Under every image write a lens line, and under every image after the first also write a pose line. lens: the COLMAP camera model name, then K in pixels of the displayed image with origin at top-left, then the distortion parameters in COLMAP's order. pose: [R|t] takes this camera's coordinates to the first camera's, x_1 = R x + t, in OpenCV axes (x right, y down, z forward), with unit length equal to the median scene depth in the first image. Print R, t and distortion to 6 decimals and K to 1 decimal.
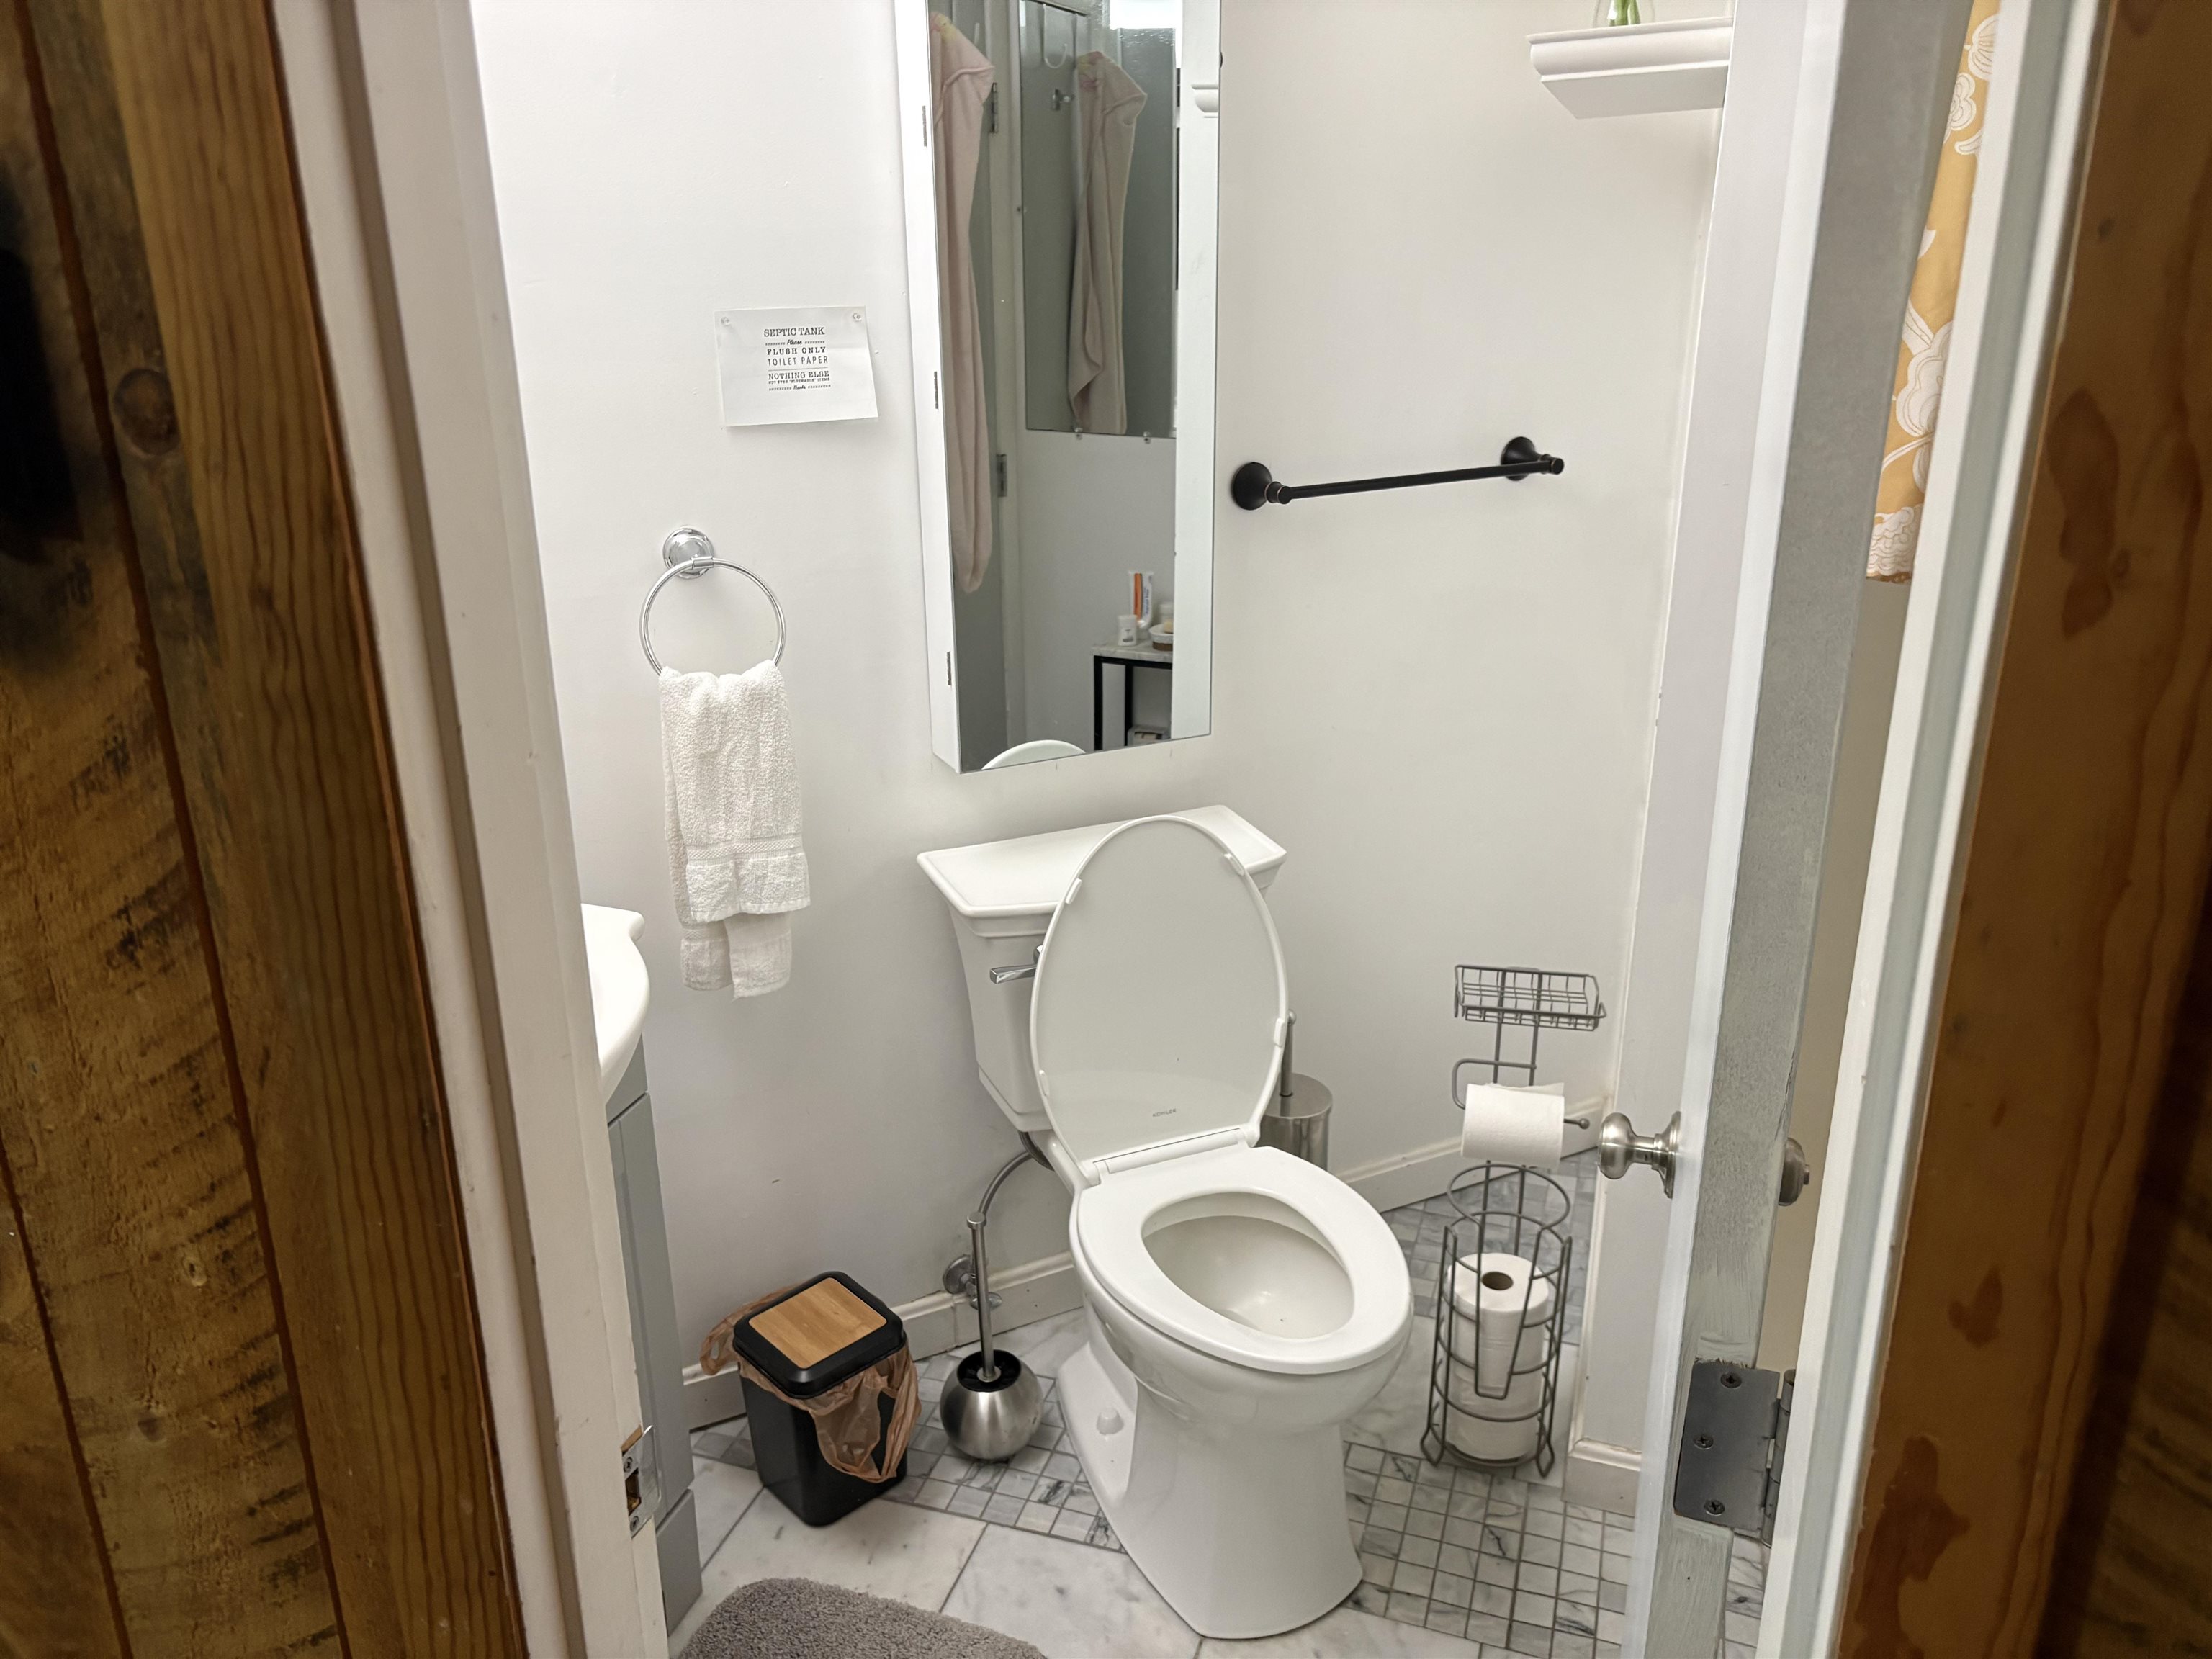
lens RADIAL K [[1673.8, 0, 1115.1], [0, 1673.8, 834.9], [0, 0, 1]] dist [0.051003, -0.055174]
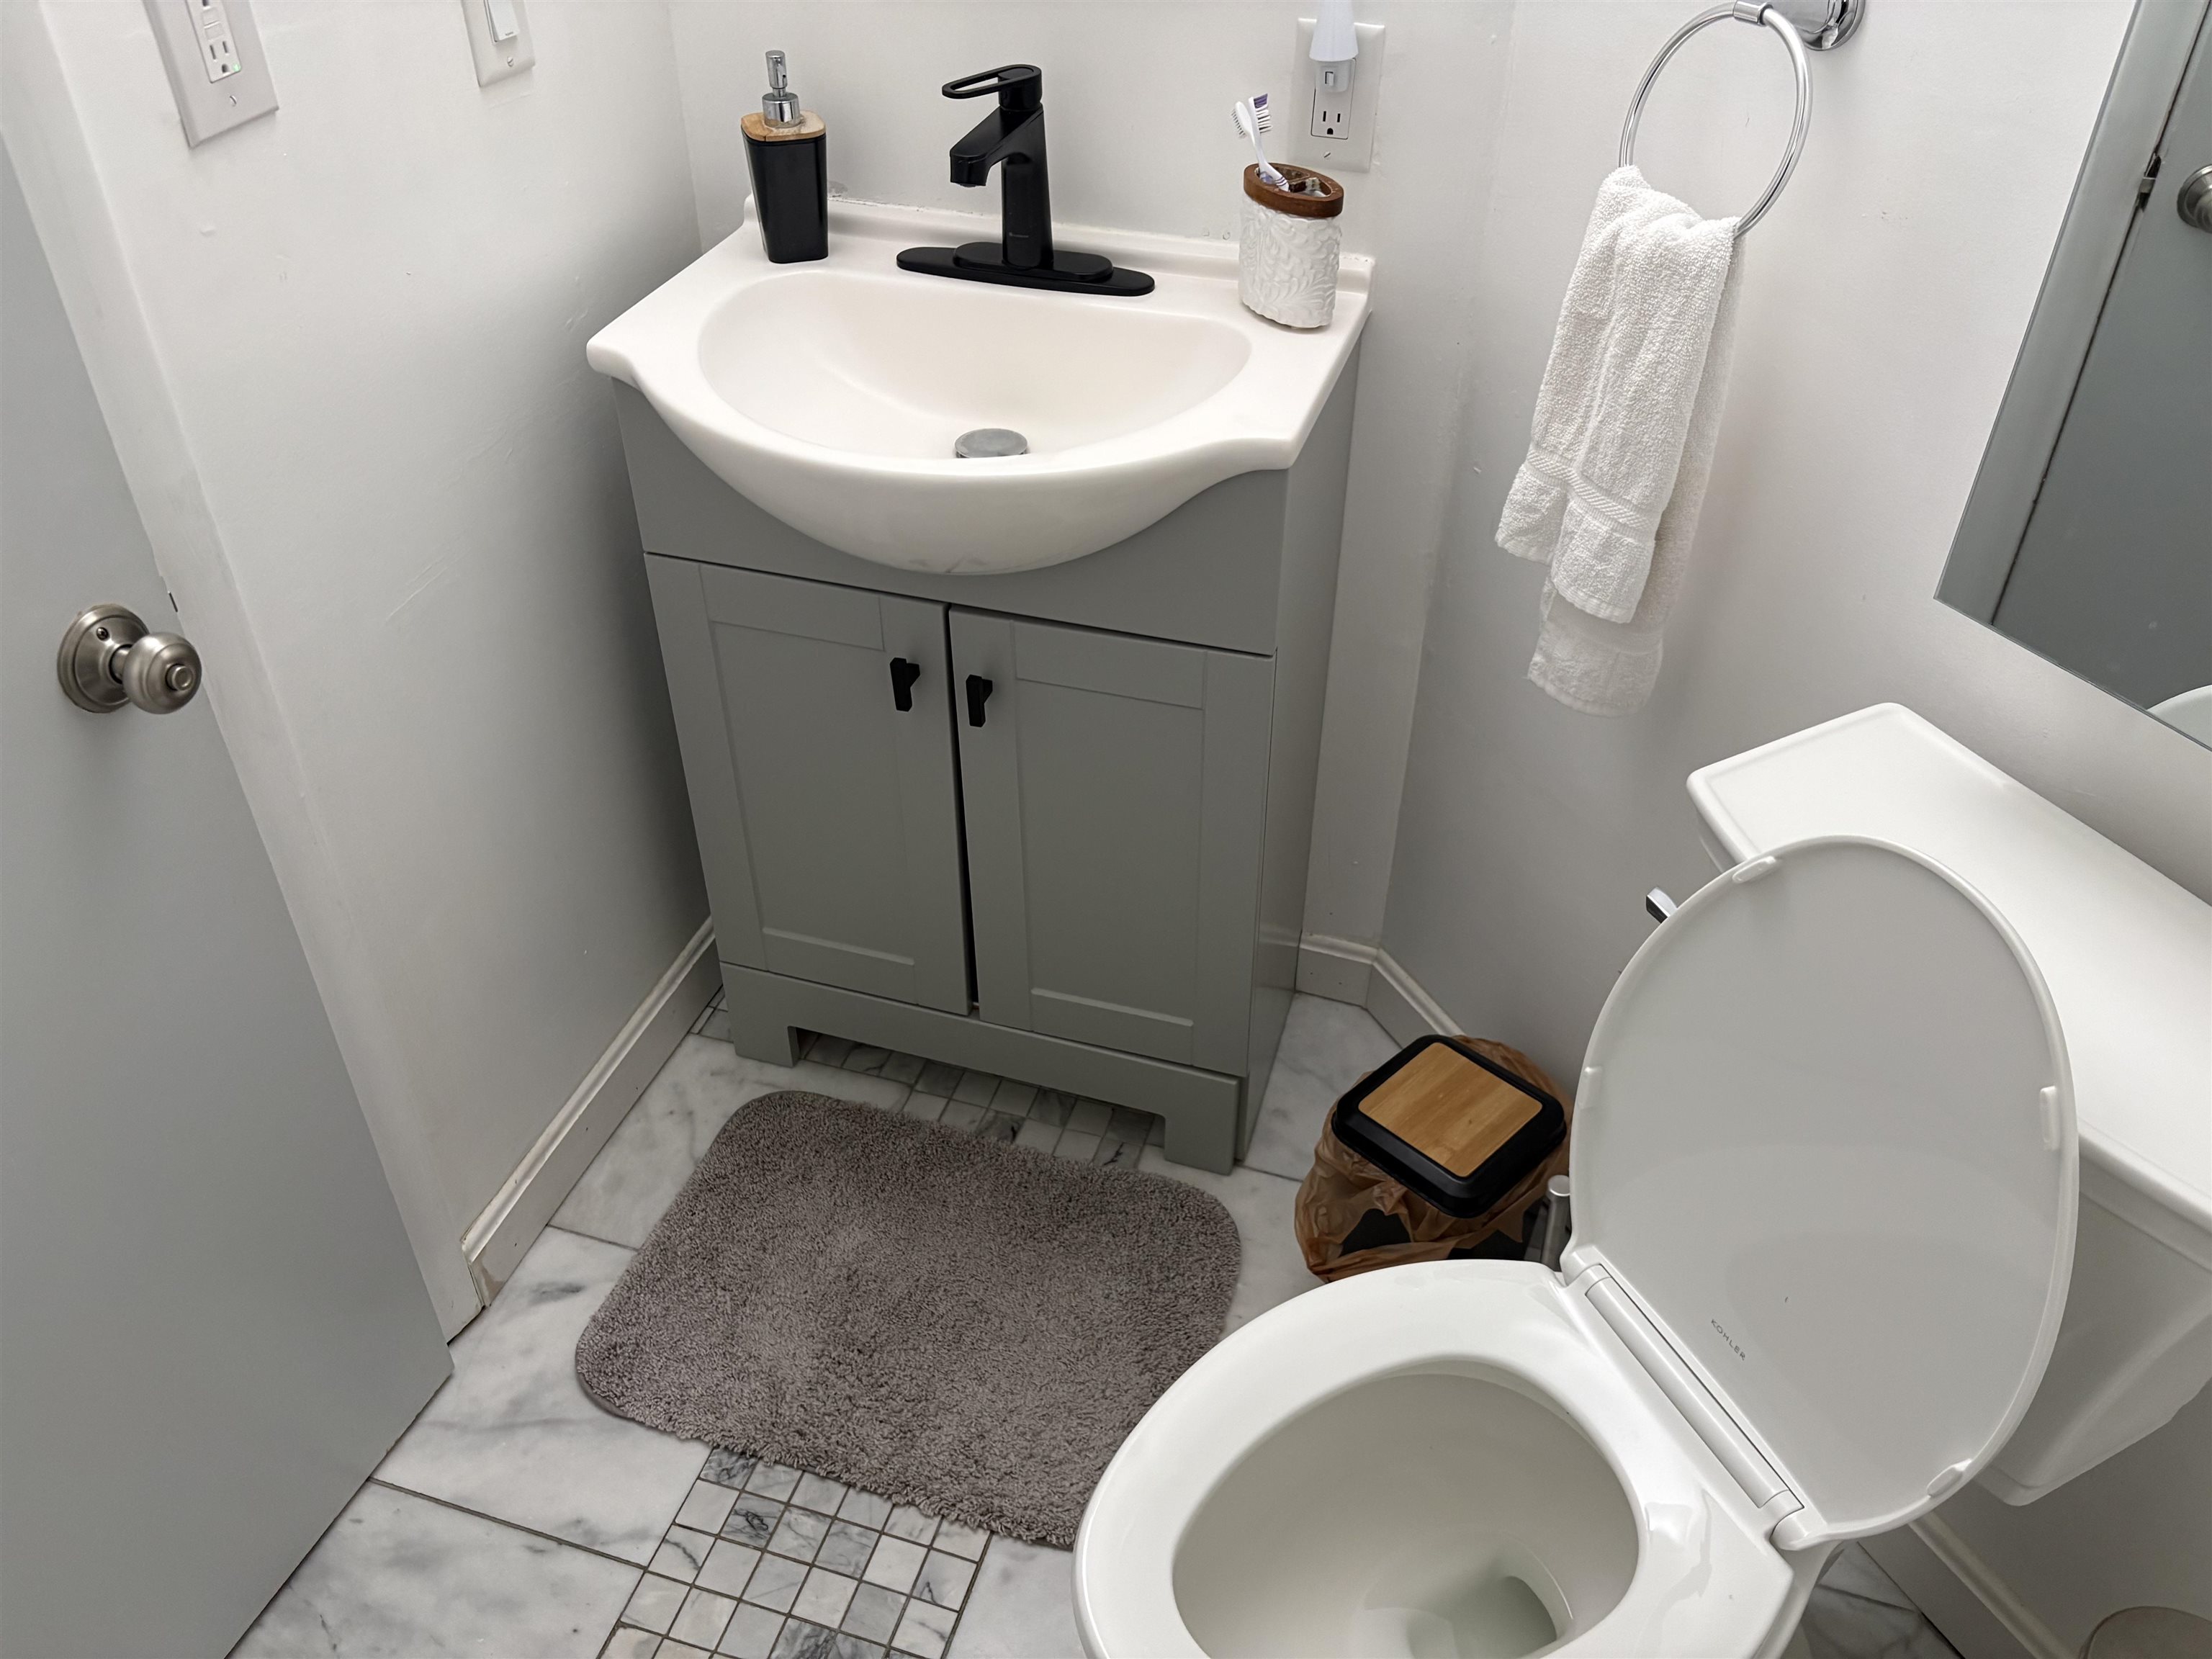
lens RADIAL K [[1673.8, 0, 1115.1], [0, 1673.8, 834.9], [0, 0, 1]] dist [0.051003, -0.055174]
pose [[-0.016619, 0.603808, -0.796957, 0.387429], [-0.341942, 0.745575, 0.572009, -0.202328], [0.939574, 0.282019, 0.194076, 0.731376]]
